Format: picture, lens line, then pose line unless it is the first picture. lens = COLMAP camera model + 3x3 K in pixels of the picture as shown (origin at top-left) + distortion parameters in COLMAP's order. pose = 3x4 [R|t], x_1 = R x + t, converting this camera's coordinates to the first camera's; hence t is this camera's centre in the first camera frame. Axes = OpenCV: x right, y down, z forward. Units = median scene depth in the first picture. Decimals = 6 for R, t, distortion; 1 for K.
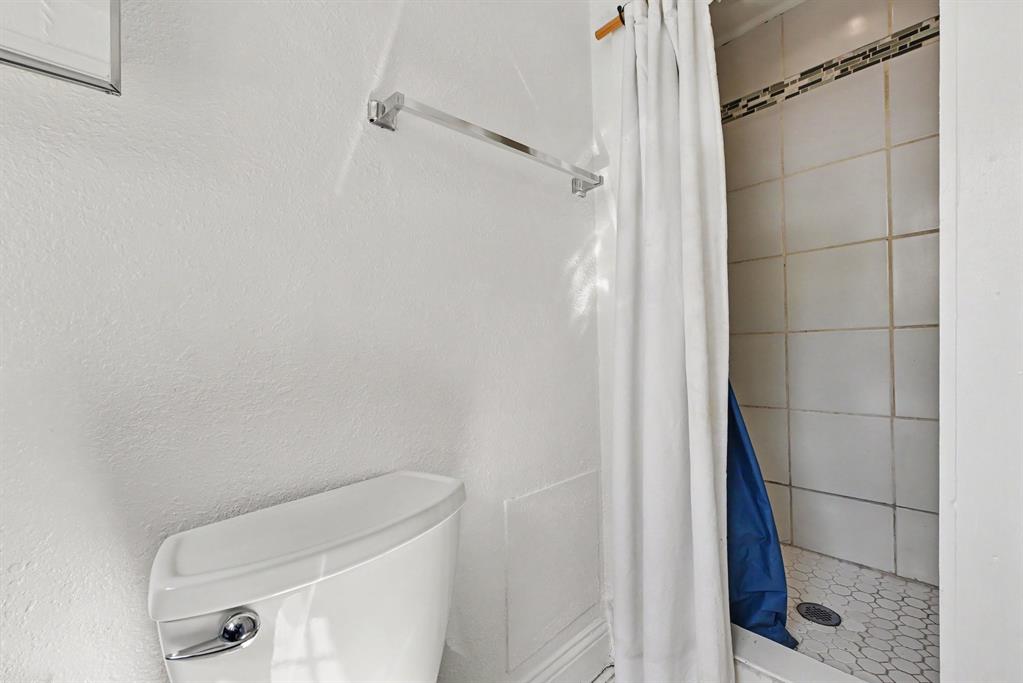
lens RADIAL K [[416.8, 0, 508.1], [0, 416.8, 352.9], [0, 0, 1]] dist [0.002324, 0.000060]
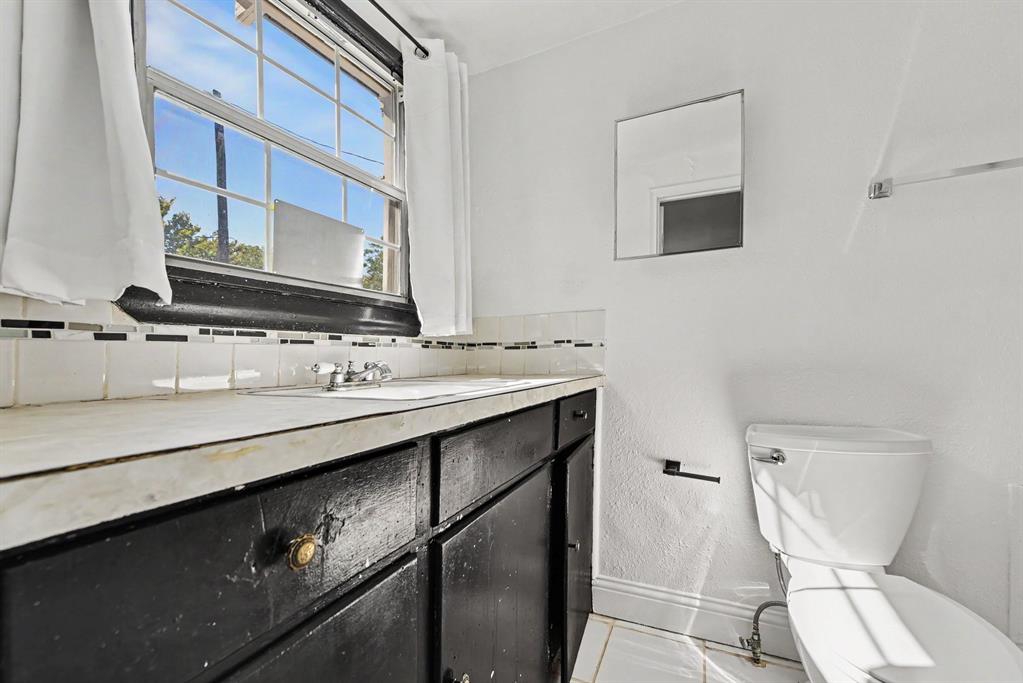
lens RADIAL K [[416.8, 0, 508.1], [0, 416.8, 352.9], [0, 0, 1]] dist [0.002324, 0.000060]
pose [[0.363662, 0.008070, -0.931496, 0.898859], [0.004803, 0.999933, 0.010538, -0.016644], [0.931518, -0.008306, 0.363599, -1.164923]]
